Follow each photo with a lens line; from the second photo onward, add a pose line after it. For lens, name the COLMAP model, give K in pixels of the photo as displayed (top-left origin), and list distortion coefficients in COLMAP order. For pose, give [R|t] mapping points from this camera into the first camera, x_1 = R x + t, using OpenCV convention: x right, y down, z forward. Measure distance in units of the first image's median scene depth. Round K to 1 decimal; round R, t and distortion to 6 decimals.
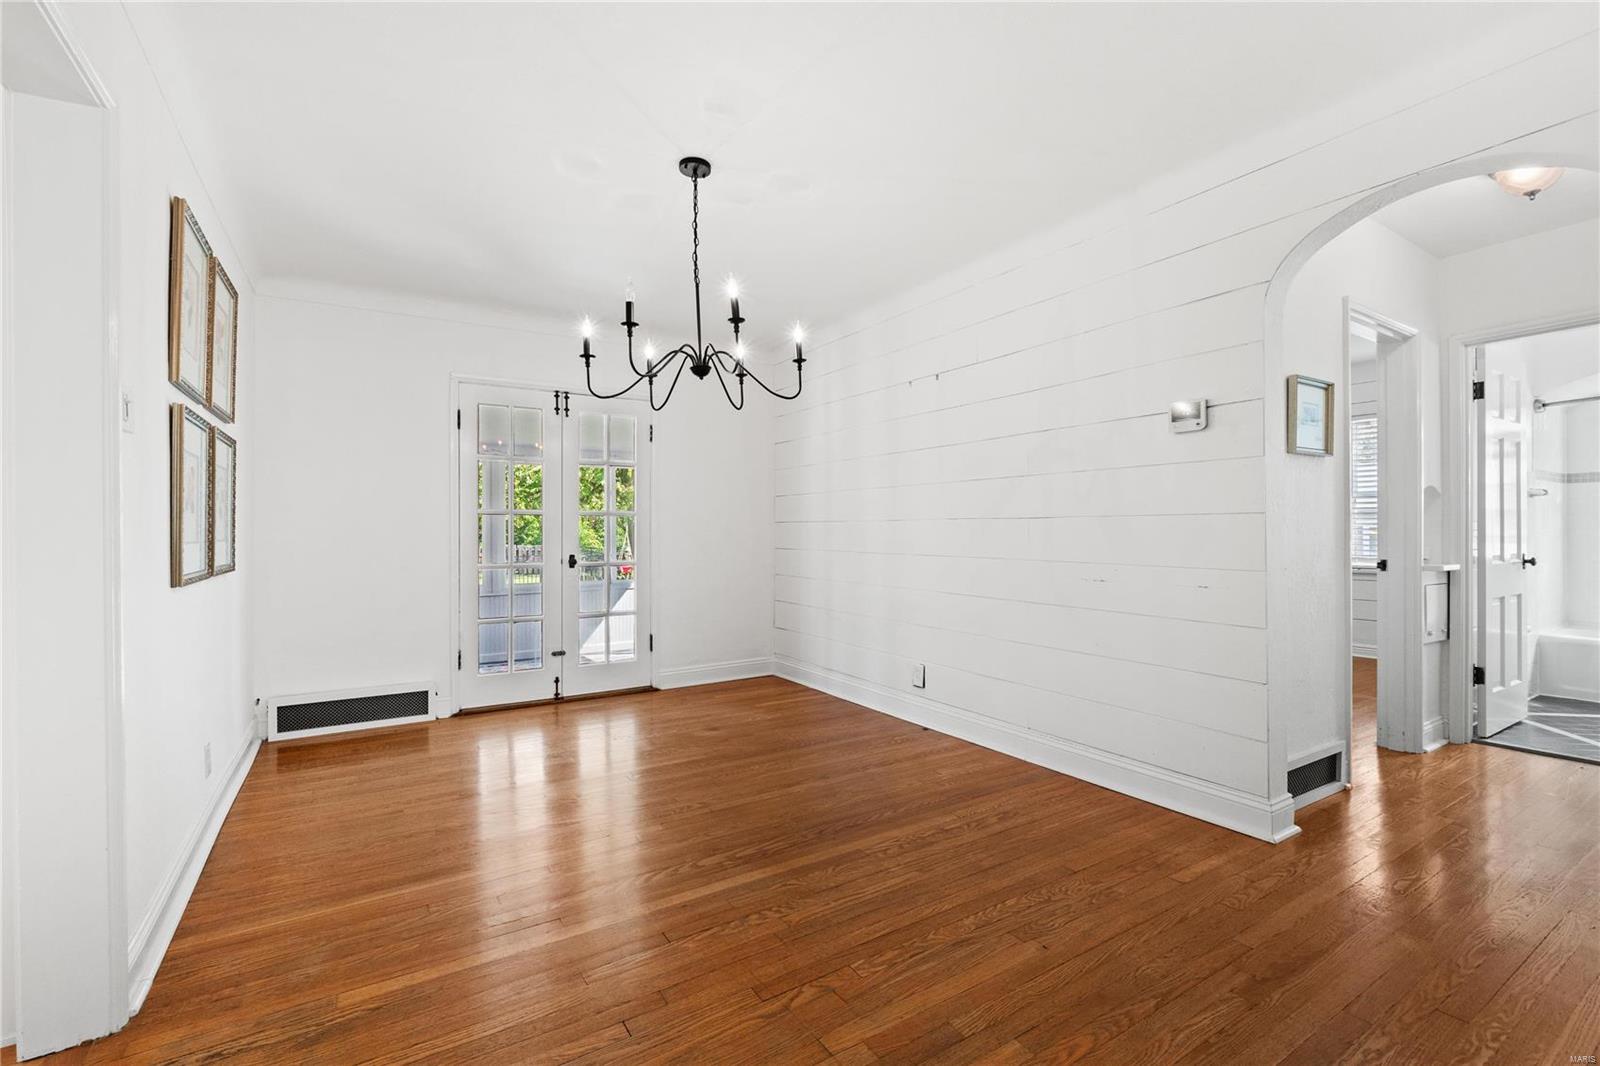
lens RADIAL K [[686.6, 0, 802.7], [0, 686.6, 529.9], [0, 0, 1]] dist [-0.002416, -0.001364]
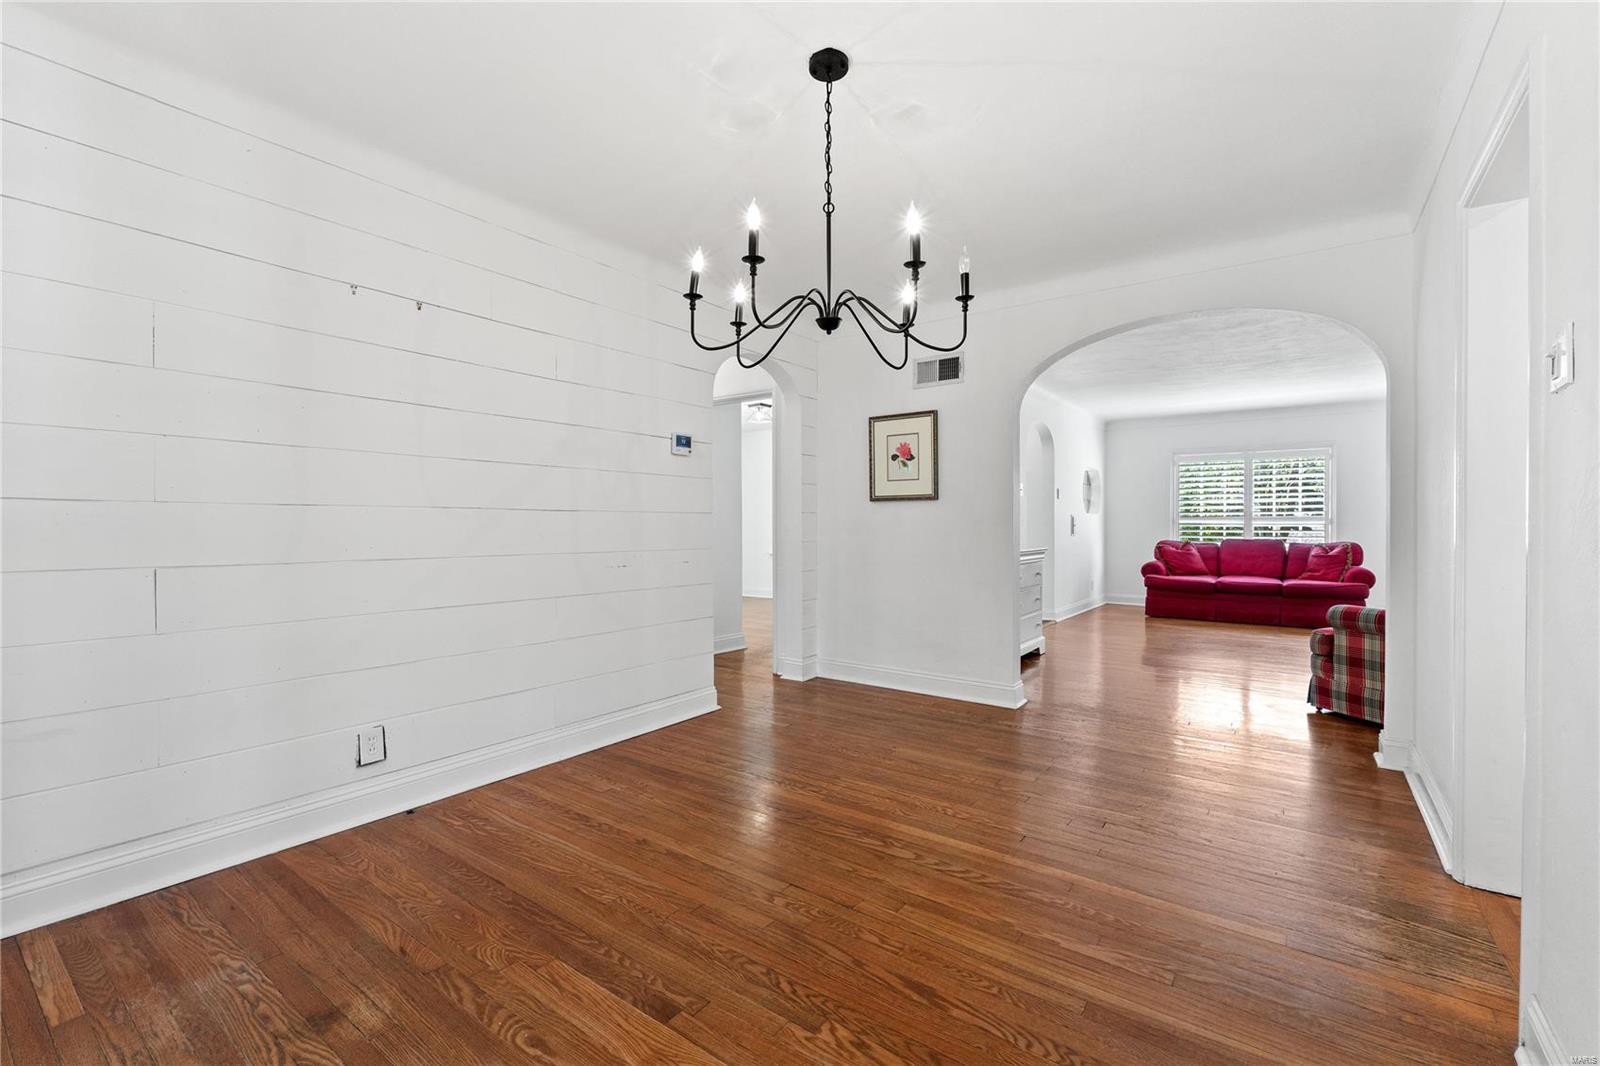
lens RADIAL K [[686.6, 0, 796.4], [0, 686.6, 525.1], [0, 0, 1]] dist [-0.002416, -0.001364]
pose [[-0.354252, 0.000226, 0.935150, -0.755018], [-0.000408, 1.000000, -0.000396, 0.005977], [-0.935150, -0.000522, -0.354252, 1.119590]]
